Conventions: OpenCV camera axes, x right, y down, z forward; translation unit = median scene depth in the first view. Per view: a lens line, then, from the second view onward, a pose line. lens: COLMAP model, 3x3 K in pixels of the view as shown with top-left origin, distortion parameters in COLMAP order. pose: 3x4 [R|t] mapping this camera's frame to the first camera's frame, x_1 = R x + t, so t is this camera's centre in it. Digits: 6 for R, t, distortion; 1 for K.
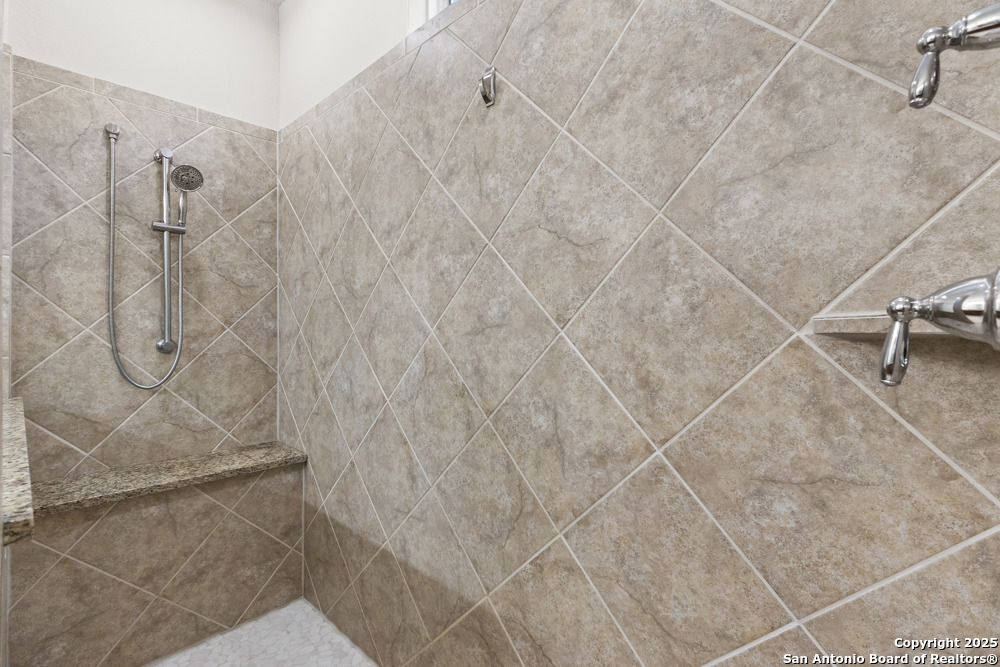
lens RADIAL K [[461.5, 0, 500.8], [0, 461.5, 330.8], [0, 0, 1]] dist [-0.003133, 0.003371]
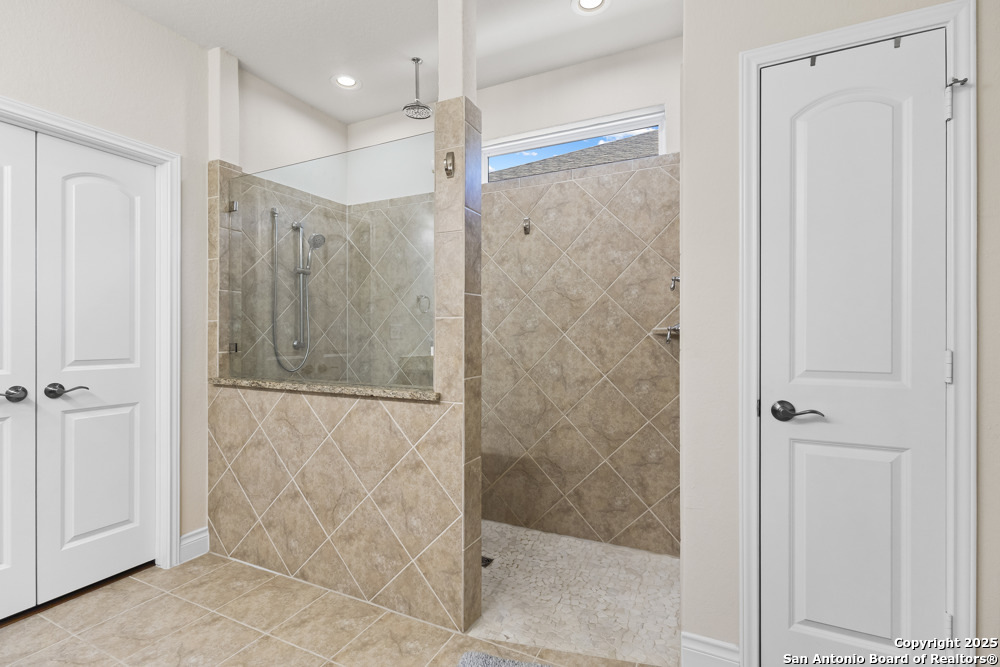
lens RADIAL K [[461.5, 0, 501.1], [0, 461.5, 334.1], [0, 0, 1]] dist [-0.003133, 0.003371]
pose [[0.956792, -0.006871, 0.290691, -0.911074], [0.006627, 0.999976, 0.001824, -0.004306], [-0.290697, 0.000181, 0.956815, -1.274622]]
